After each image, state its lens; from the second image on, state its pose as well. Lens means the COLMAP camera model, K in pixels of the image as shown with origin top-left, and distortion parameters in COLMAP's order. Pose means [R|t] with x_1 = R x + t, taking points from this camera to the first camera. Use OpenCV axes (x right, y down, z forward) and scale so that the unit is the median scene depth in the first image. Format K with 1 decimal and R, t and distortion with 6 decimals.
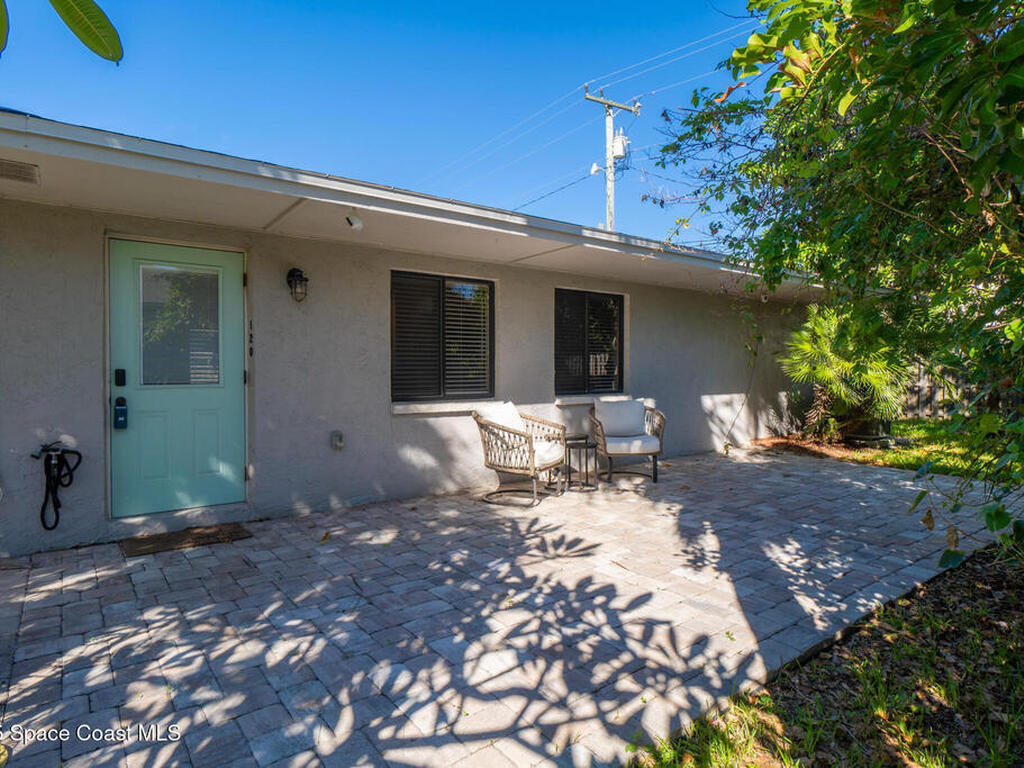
lens RADIAL K [[578.6, 0, 515.0], [0, 578.6, 378.8], [0, 0, 1]] dist [-0.026263, -0.001783]
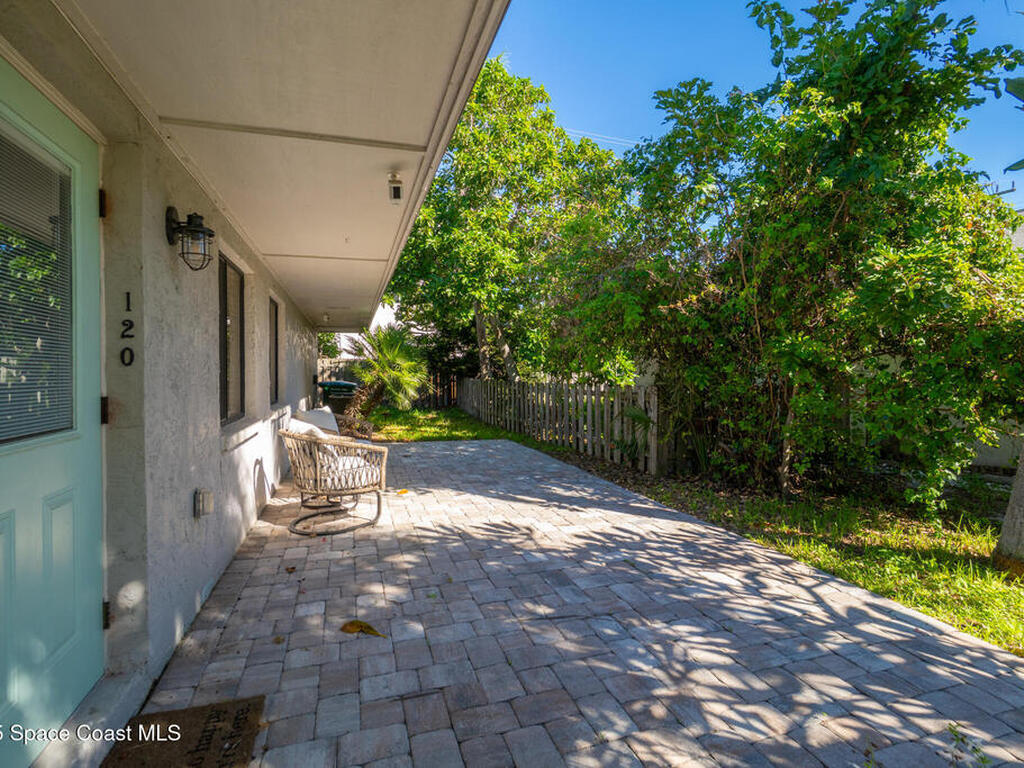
lens RADIAL K [[487.1, 0, 512.8], [0, 487.1, 381.7], [0, 0, 1]] dist [-0.001816, 0.002370]
pose [[0.337562, -0.012109, 0.941225, -0.885818], [0.023494, 0.999714, 0.004436, -0.016829], [-0.941010, 0.020616, 0.337750, 0.685570]]
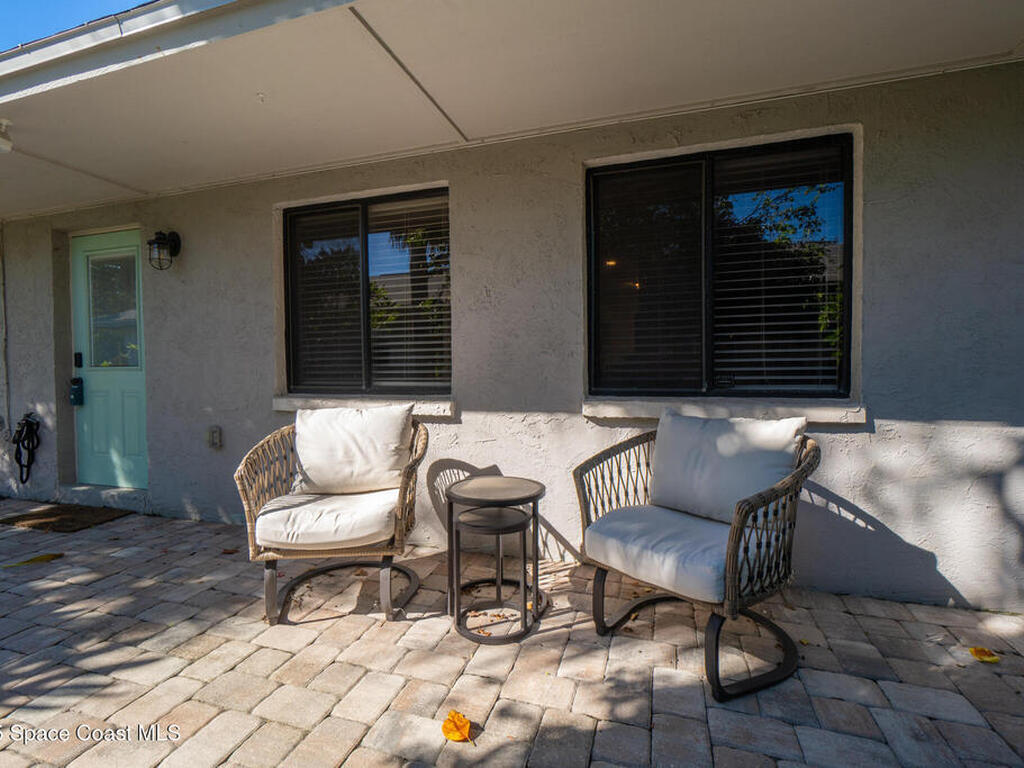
lens RADIAL K [[487.1, 0, 505.7], [0, 487.1, 383.7], [0, 0, 1]] dist [-0.001816, 0.002370]
pose [[0.570127, 0.014777, -0.821423, 0.625927], [-0.012990, 0.999875, 0.008972, 0.027456], [0.821454, 0.005555, 0.570248, 1.247562]]
